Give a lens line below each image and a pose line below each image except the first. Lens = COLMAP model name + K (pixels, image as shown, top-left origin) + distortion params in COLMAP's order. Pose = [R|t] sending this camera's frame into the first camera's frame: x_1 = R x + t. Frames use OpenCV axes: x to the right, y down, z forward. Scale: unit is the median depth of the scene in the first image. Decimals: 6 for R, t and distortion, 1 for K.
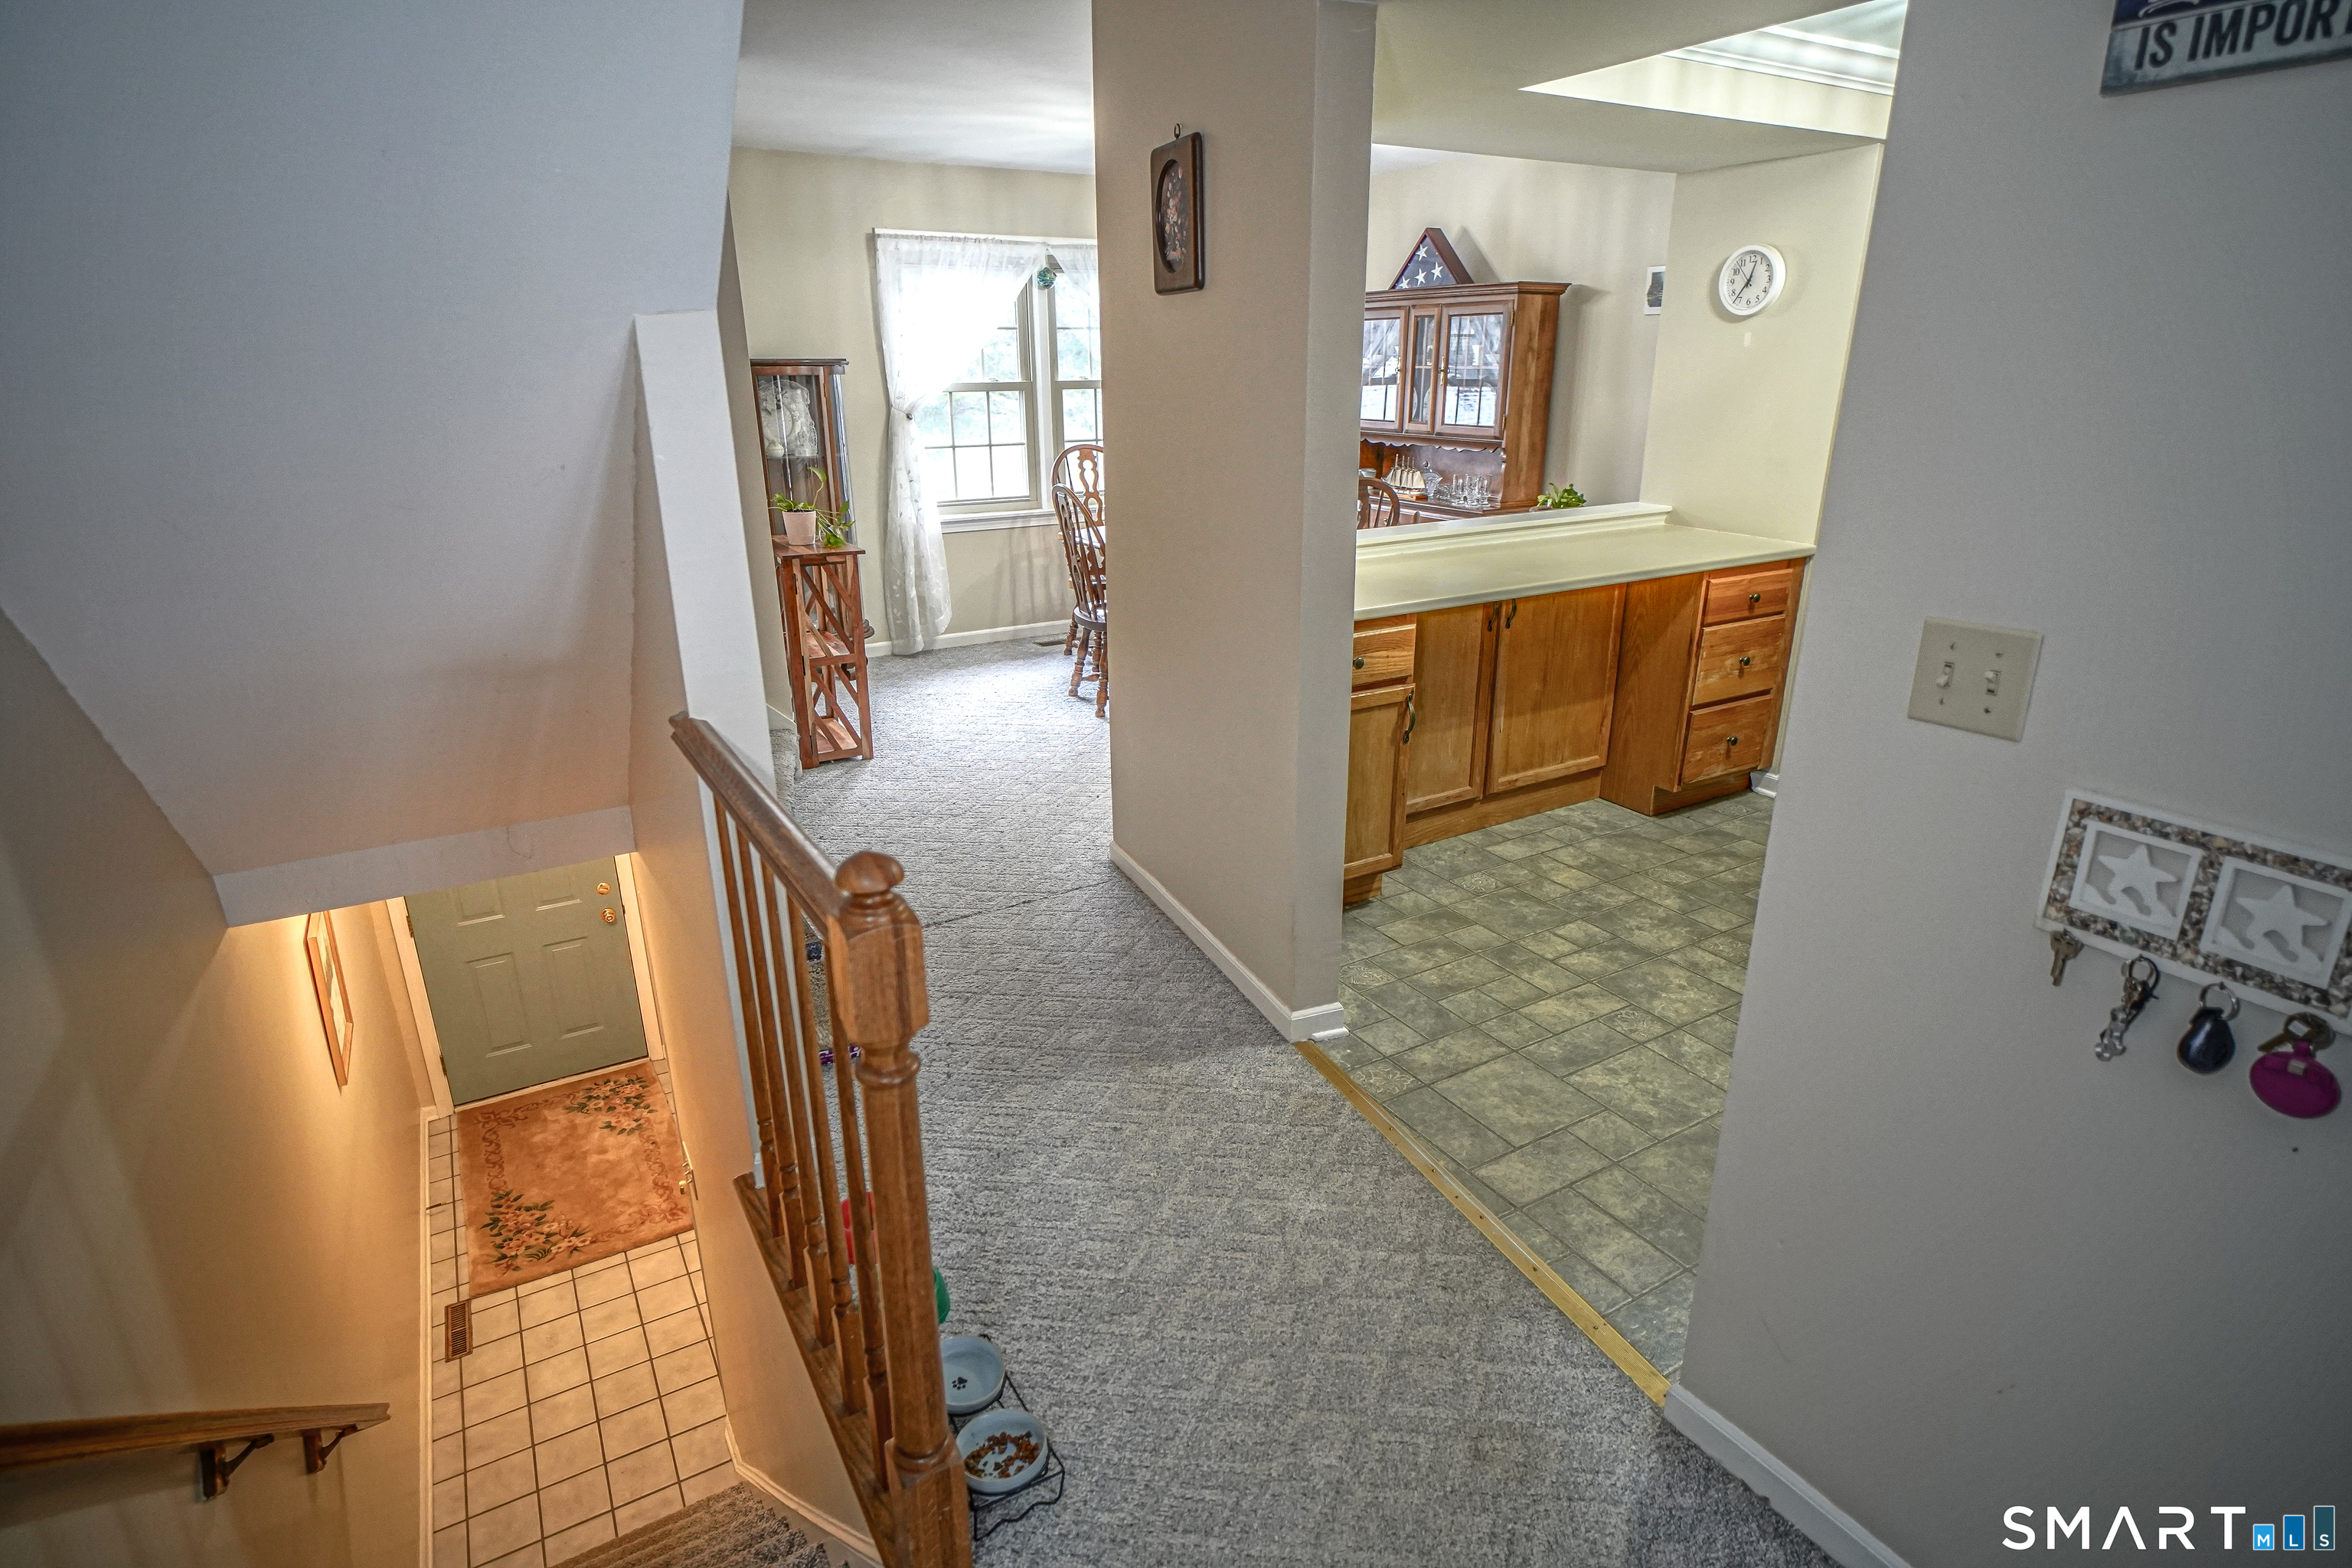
lens RADIAL K [[1201.4, 0, 1181.8], [0, 1201.4, 778.0], [0, 0, 1]] dist [-0.005499, 0.002572]
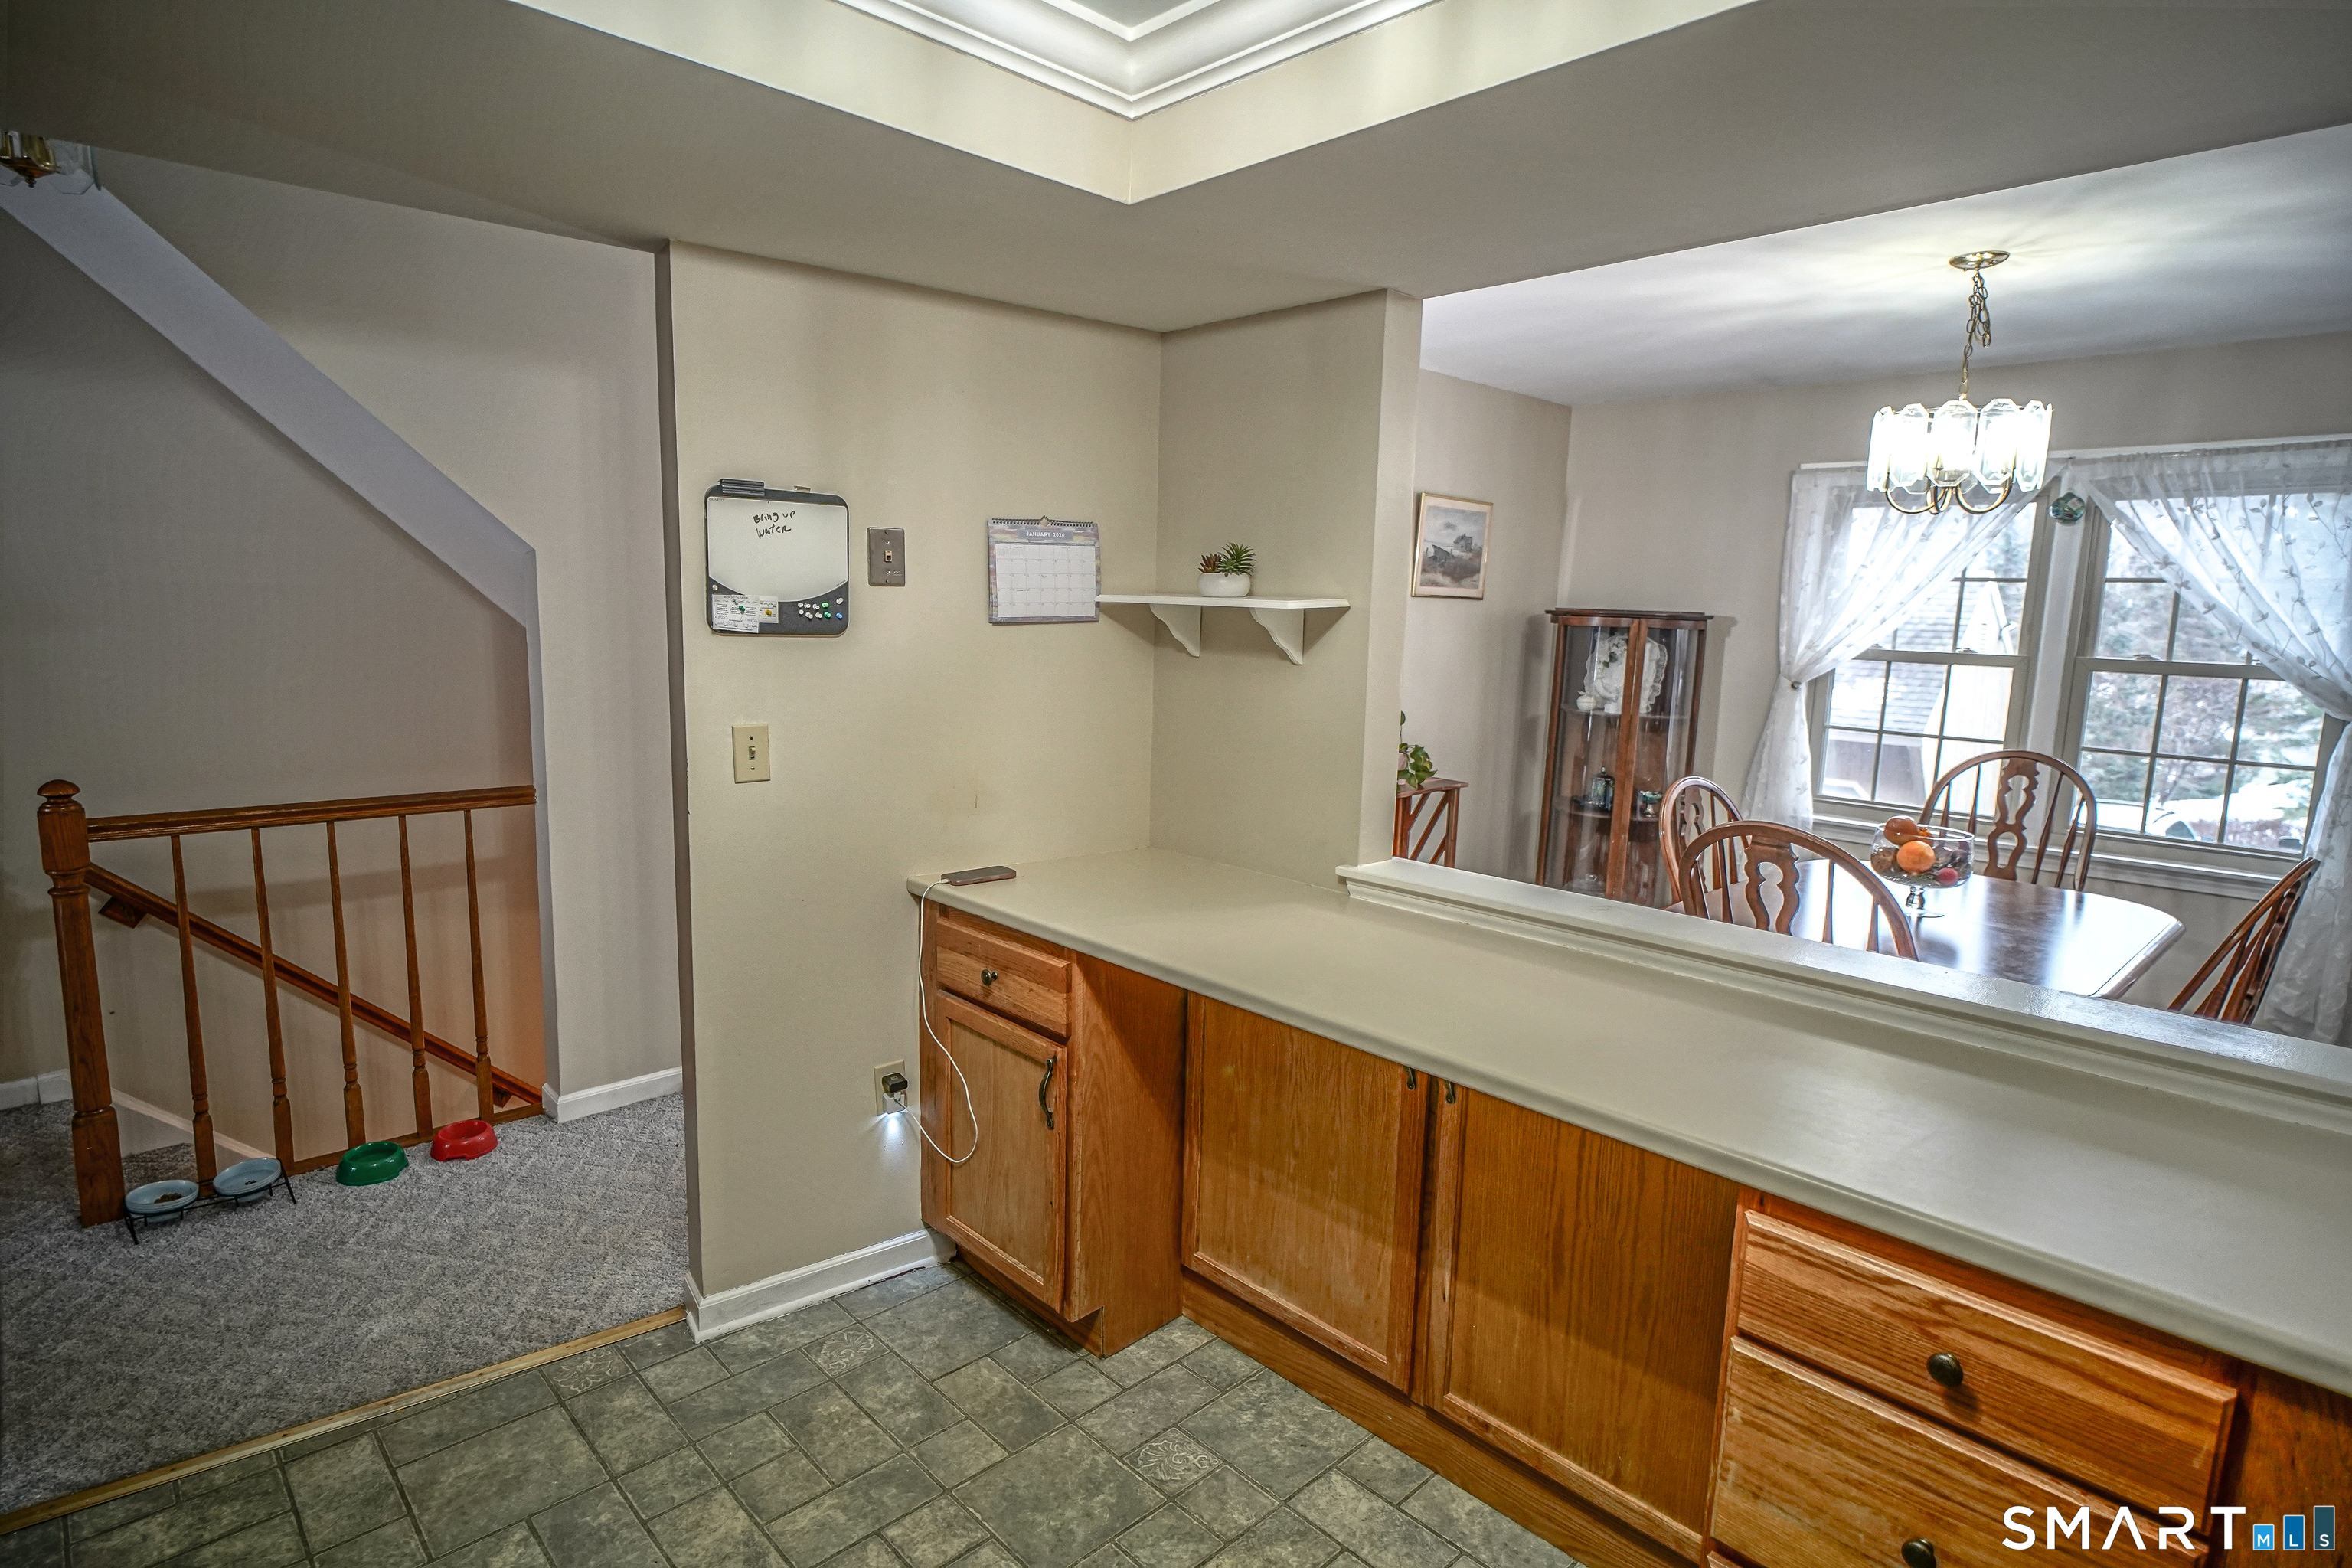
lens RADIAL K [[1201.4, 0, 1181.8], [0, 1201.4, 778.0], [0, 0, 1]] dist [-0.005499, 0.002572]
pose [[0.234851, 0.154543, -0.959667, 0.739982], [-0.349951, 0.934520, 0.064853, -0.255536], [0.906851, 0.320606, 0.273556, 0.723476]]
